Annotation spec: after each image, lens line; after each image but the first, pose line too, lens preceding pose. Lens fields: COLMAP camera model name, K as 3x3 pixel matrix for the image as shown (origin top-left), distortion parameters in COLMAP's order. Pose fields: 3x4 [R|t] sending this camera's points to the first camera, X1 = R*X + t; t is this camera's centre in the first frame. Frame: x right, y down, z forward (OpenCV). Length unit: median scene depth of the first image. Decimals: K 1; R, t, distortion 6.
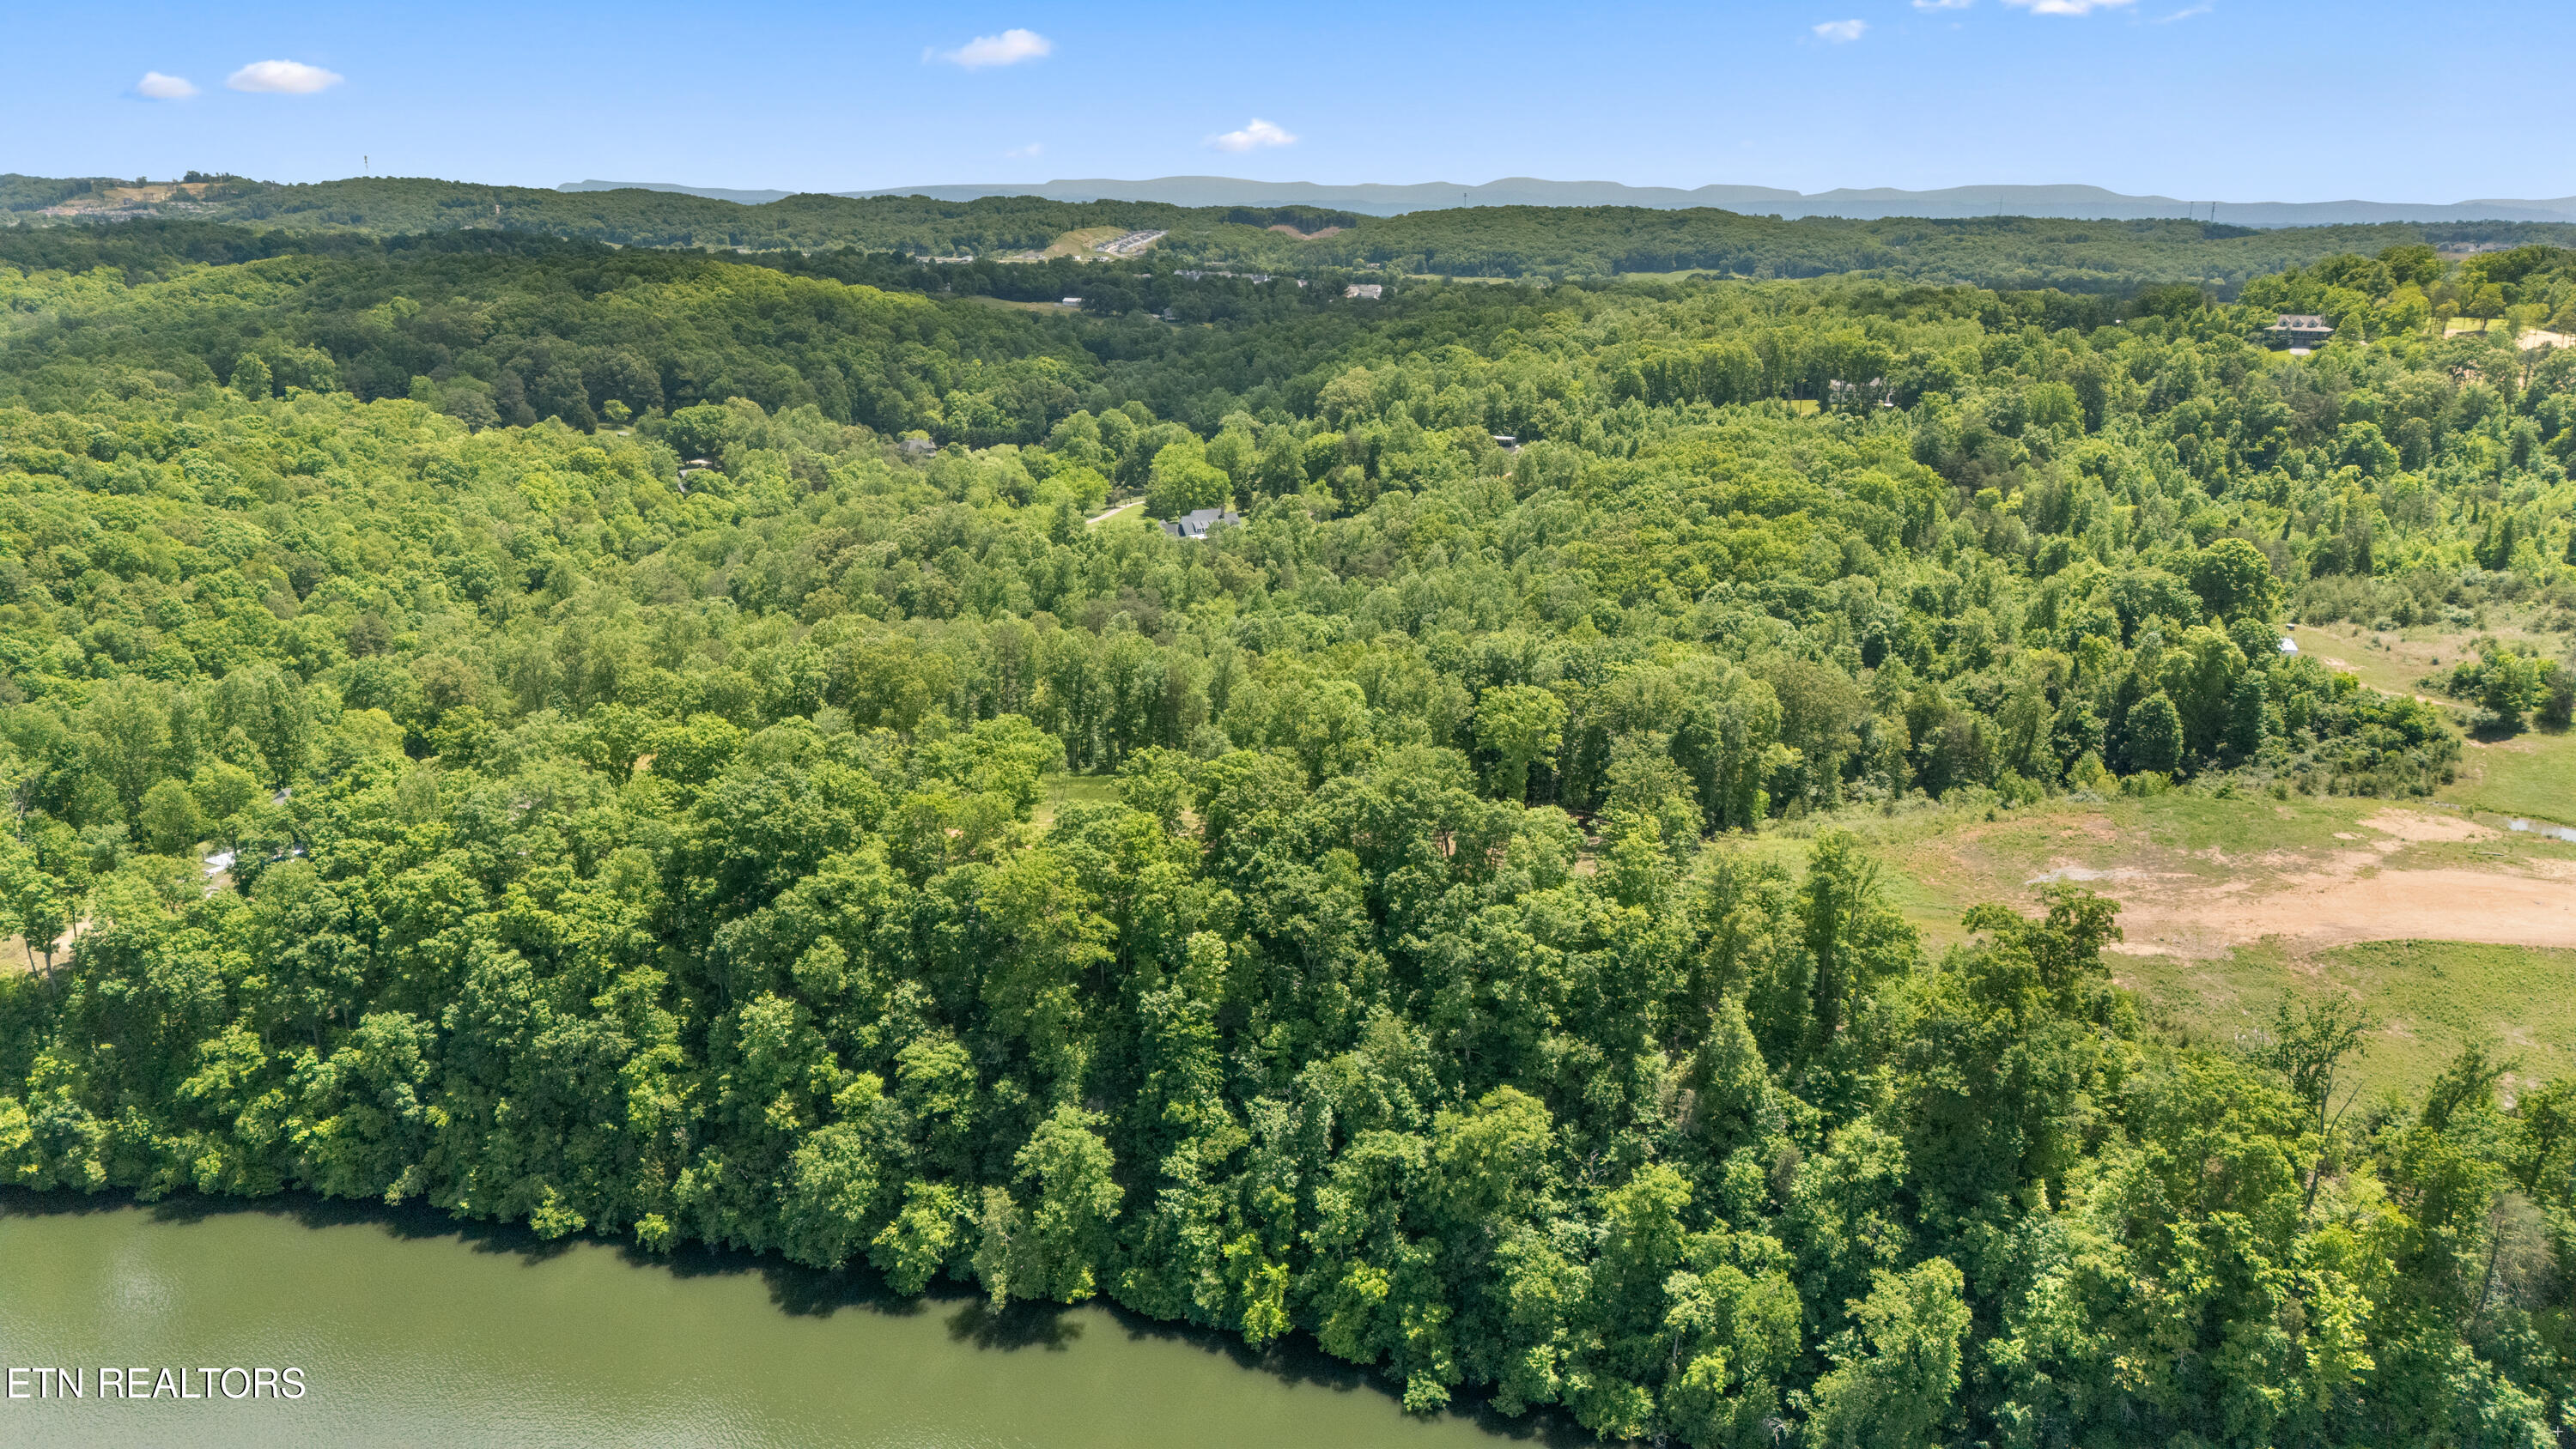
lens RADIAL K [[1877.4, 0, 1266.4], [0, 1877.4, 707.2], [0, 0, 1]] dist [0.045069, -0.025838]
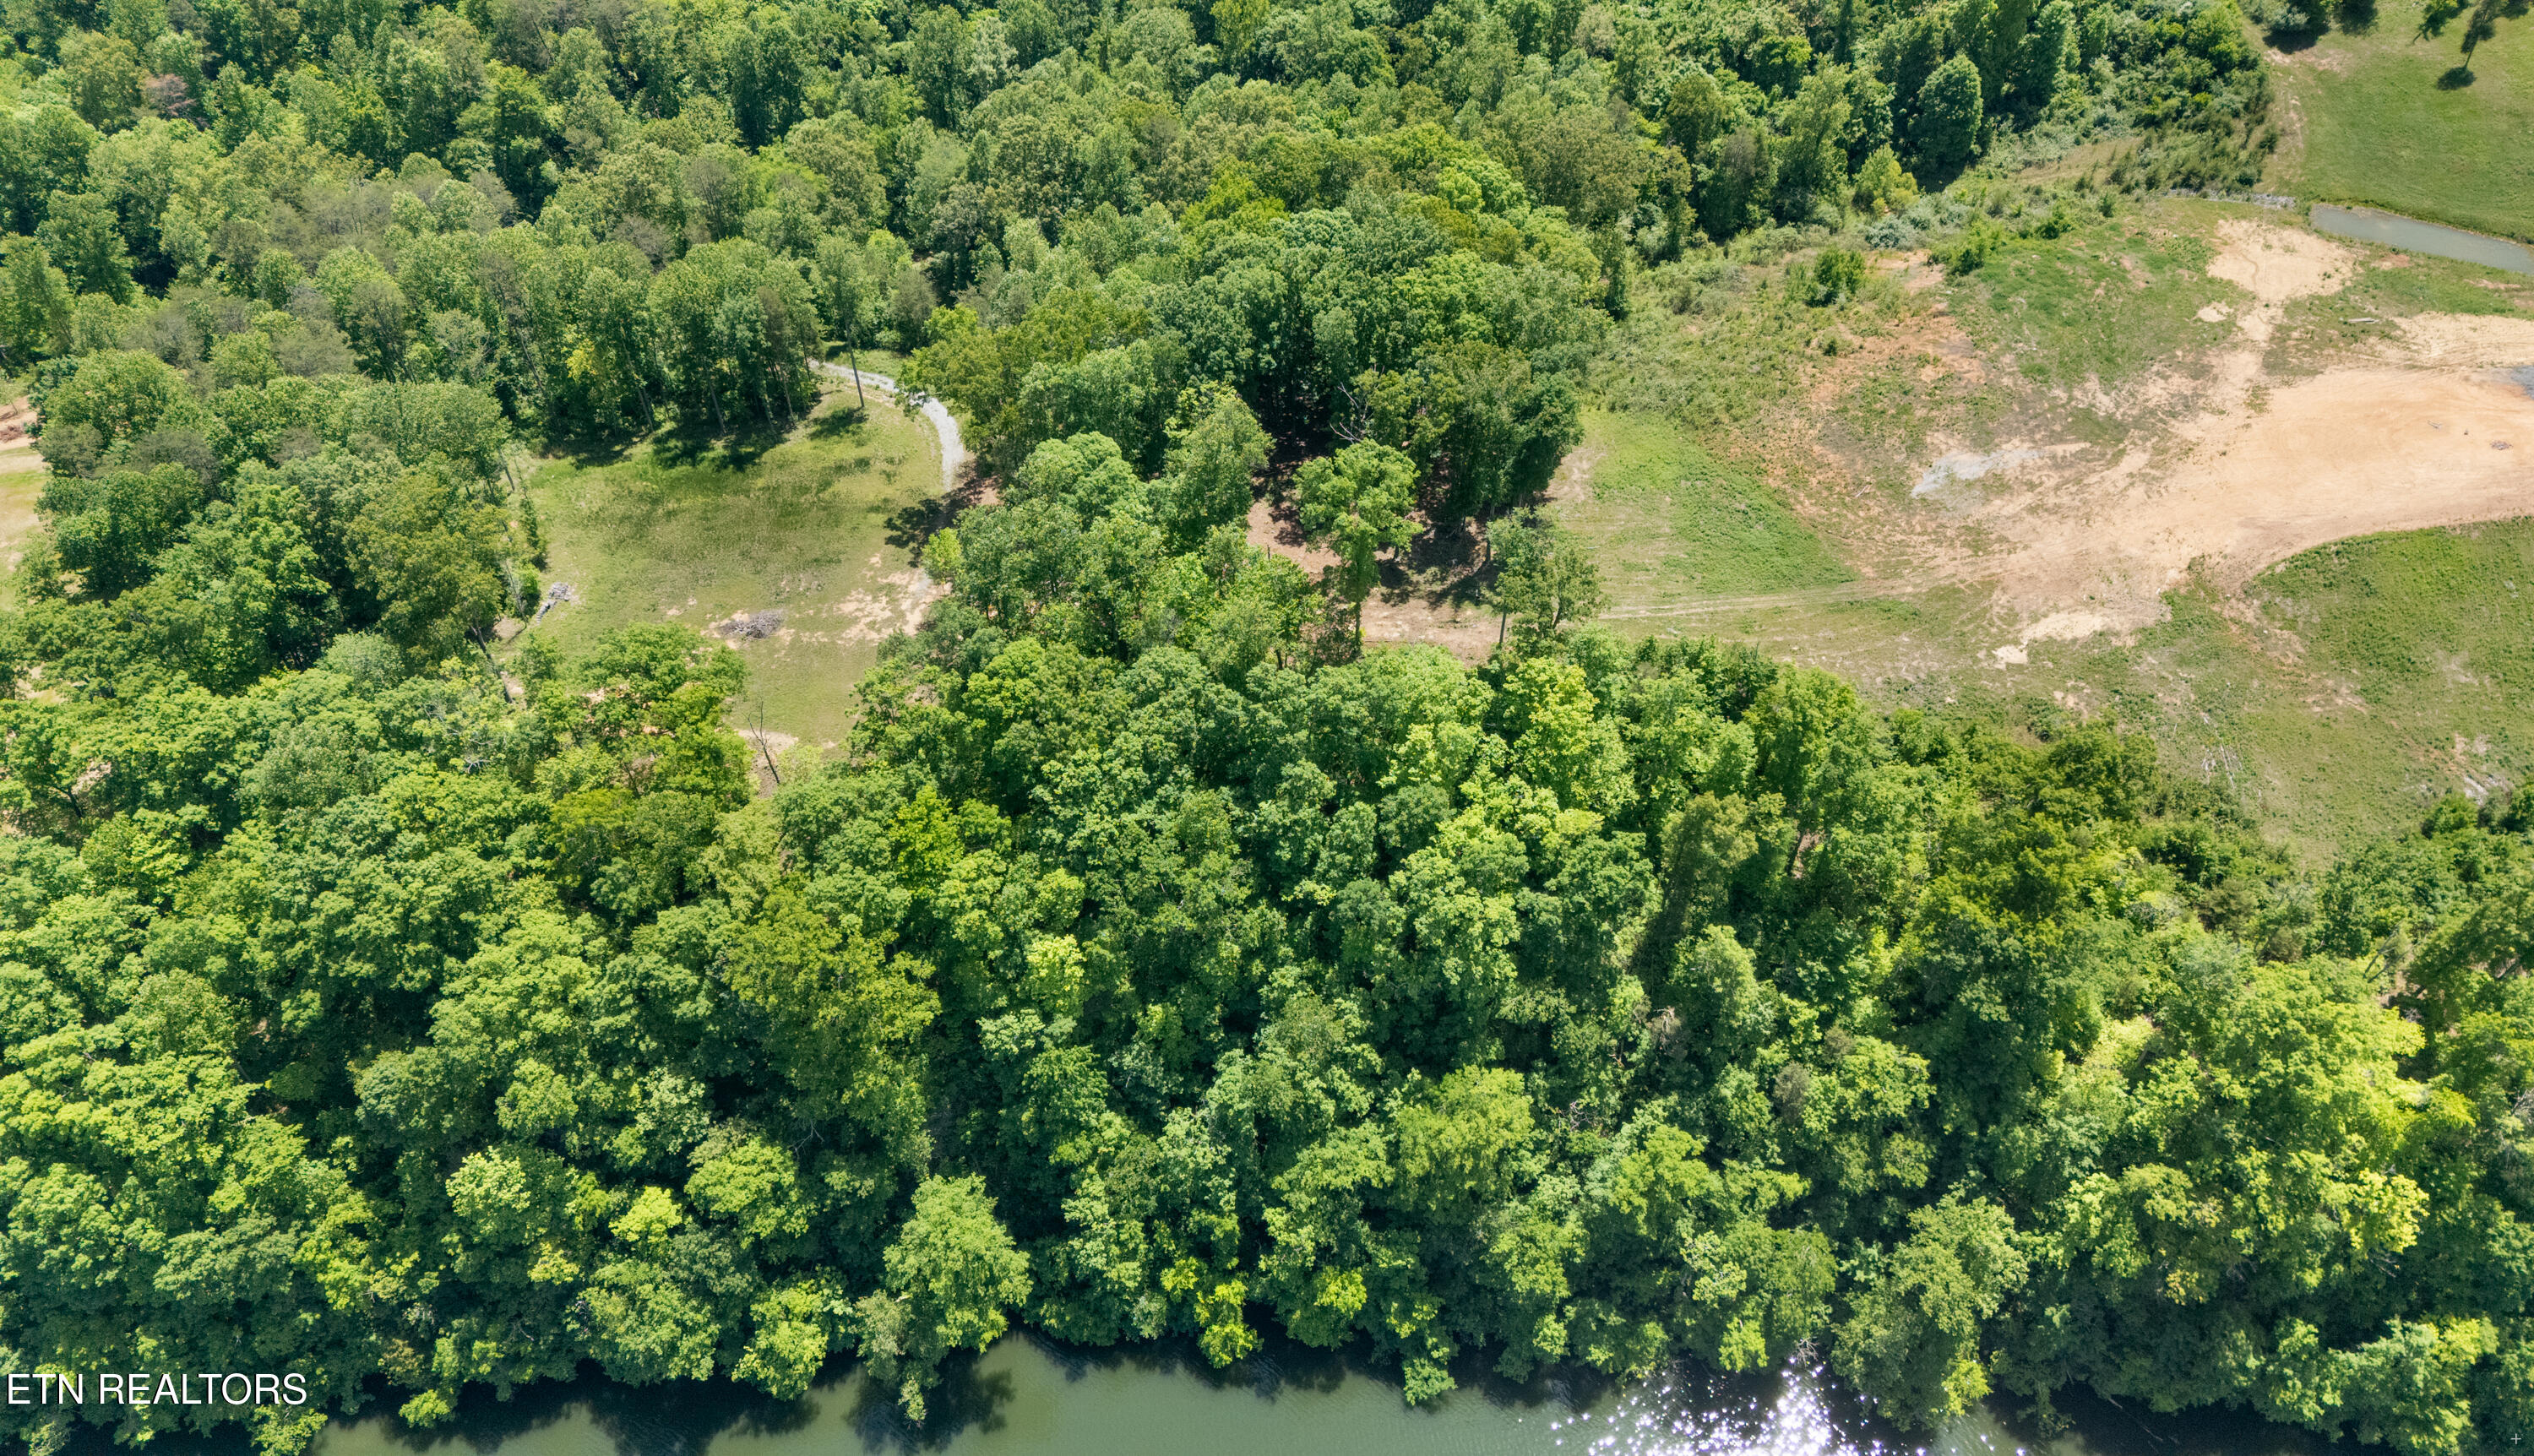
lens RADIAL K [[1916.1, 0, 1274.1], [0, 1916.1, 715.3], [0, 0, 1]] dist [0.048483, -0.026647]
pose [[0.944020, -0.260250, 0.202720, -0.079305], [0.112873, 0.832242, 0.542801, -0.366361], [-0.309977, -0.489533, 0.815029, 0.373969]]
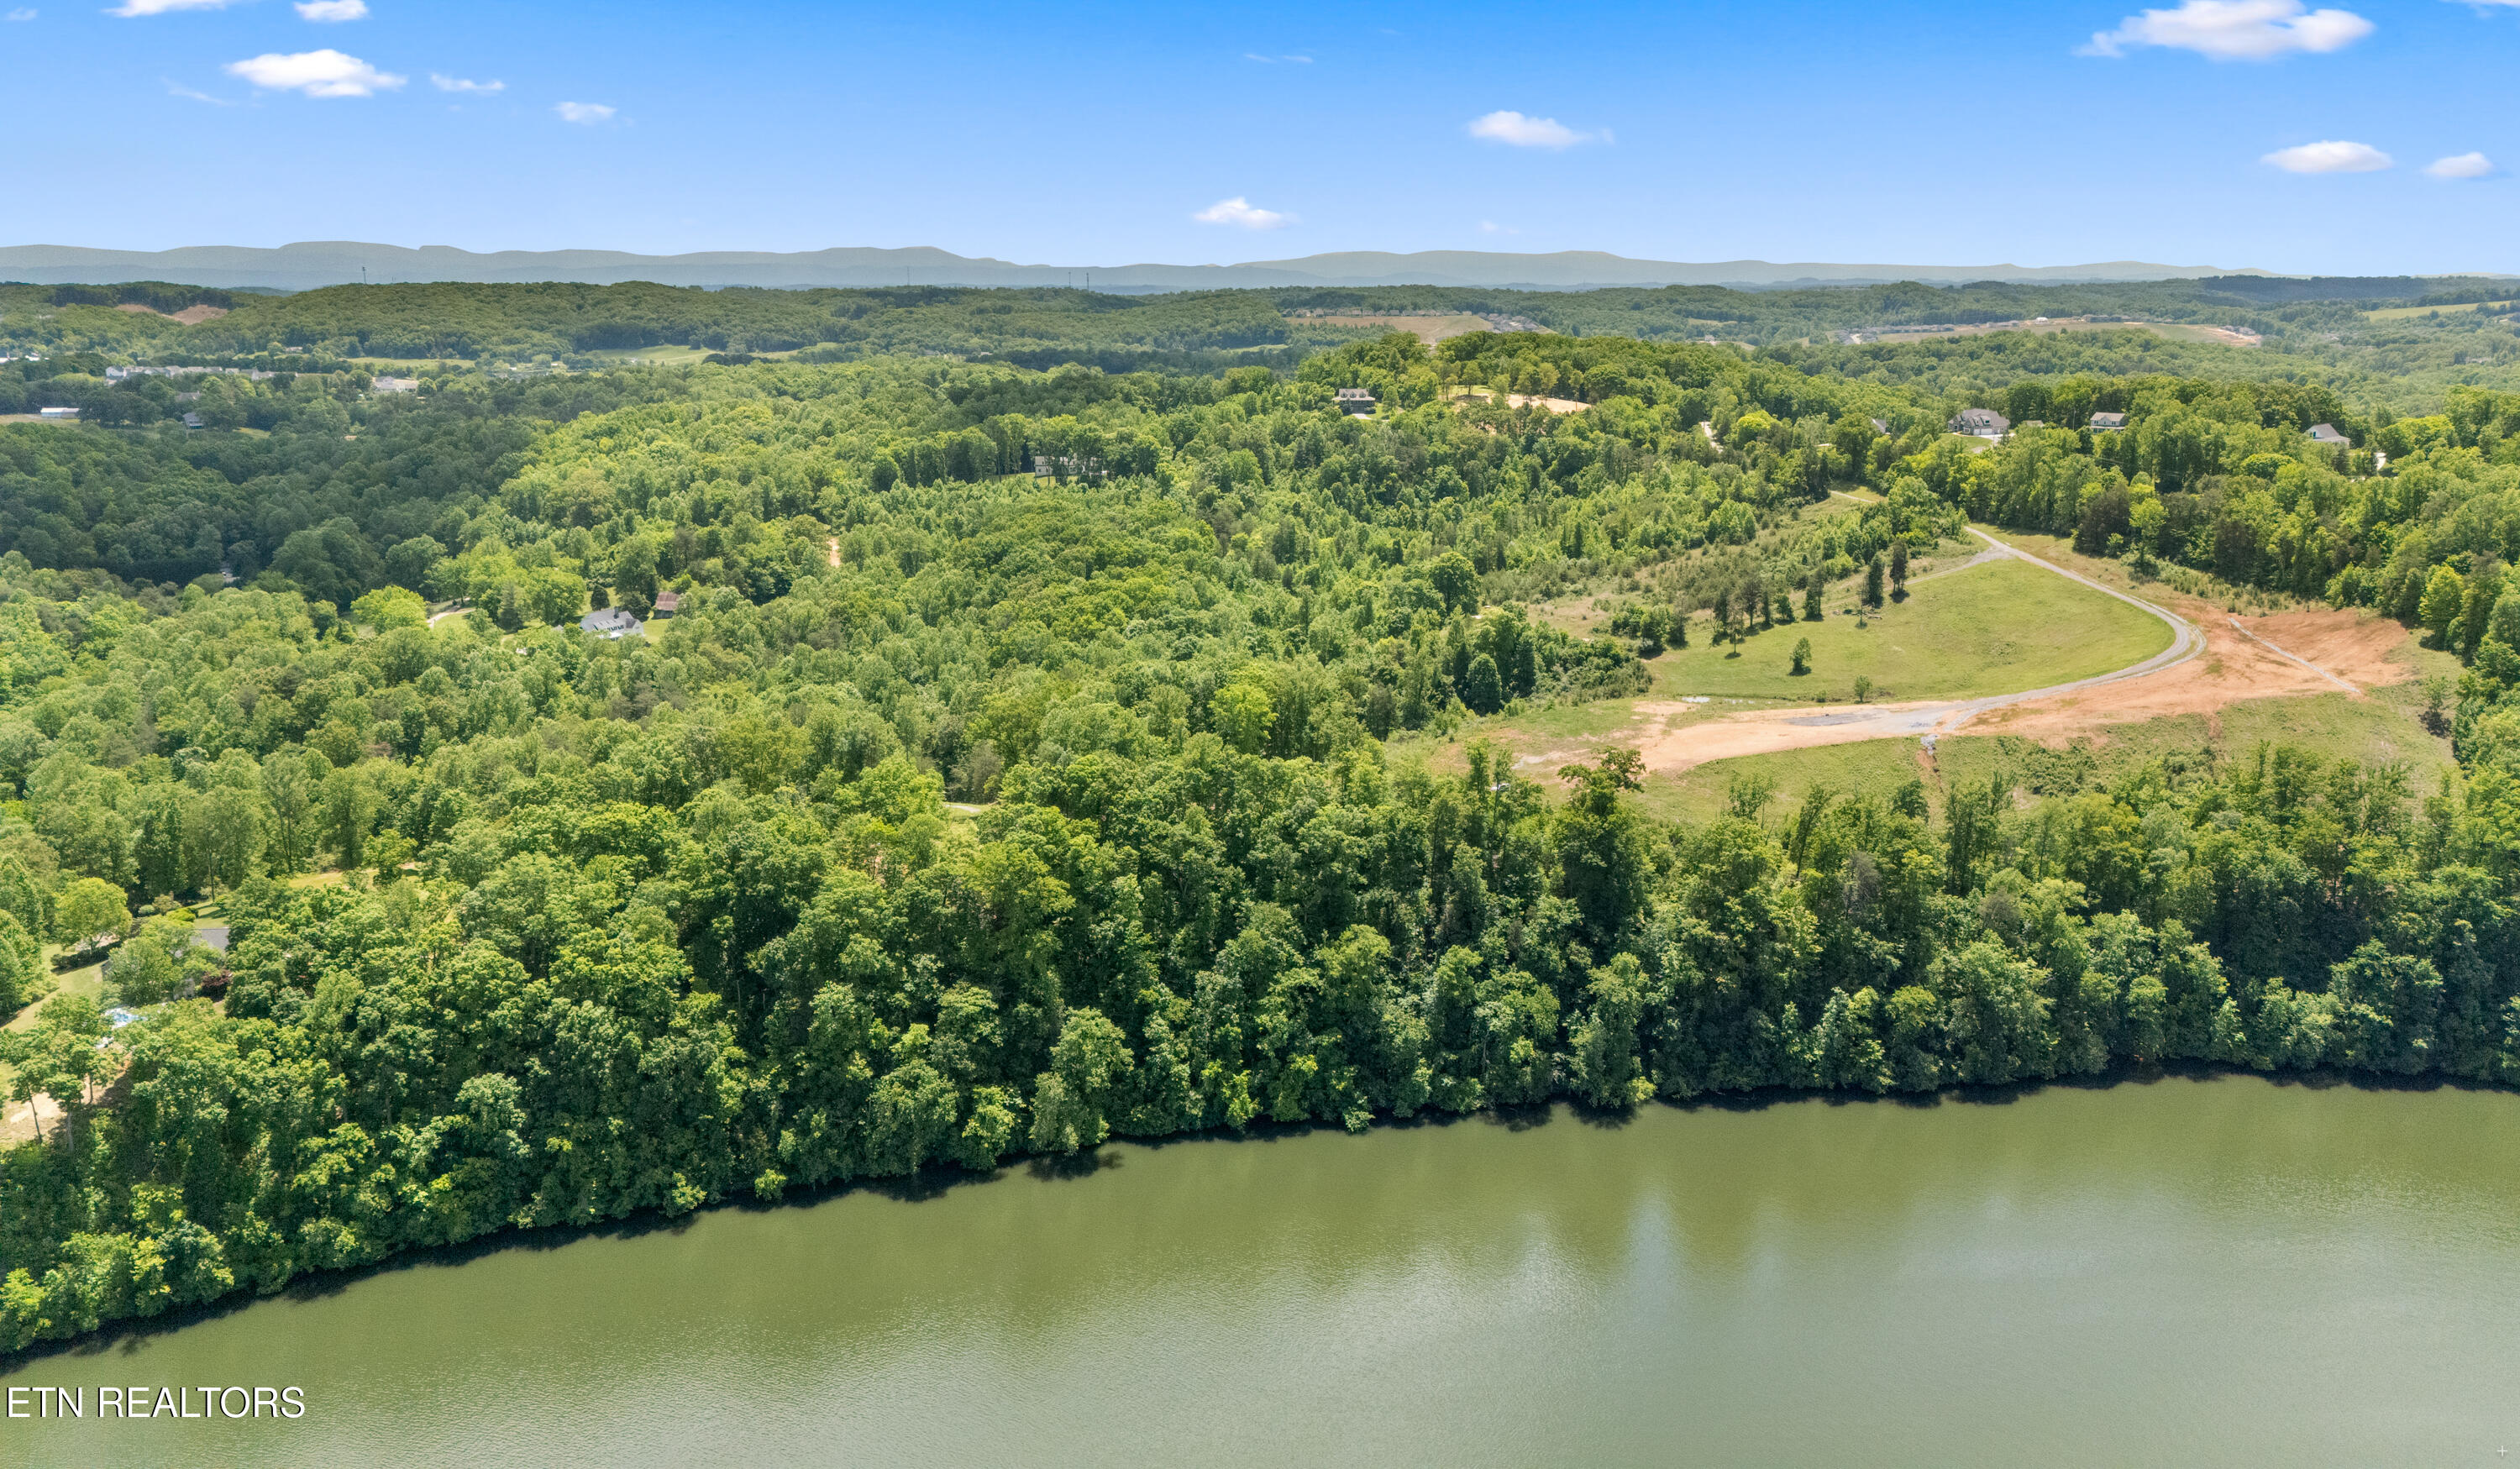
lens RADIAL K [[1896.6, 0, 1277.3], [0, 1896.6, 752.2], [0, 0, 1]] dist [0.054286, -0.023276]
pose [[0.842741, -0.144156, 0.518659, -0.669442], [0.150545, 0.988147, 0.030033, -0.000062], [-0.516841, 0.052771, 0.854454, -0.308247]]
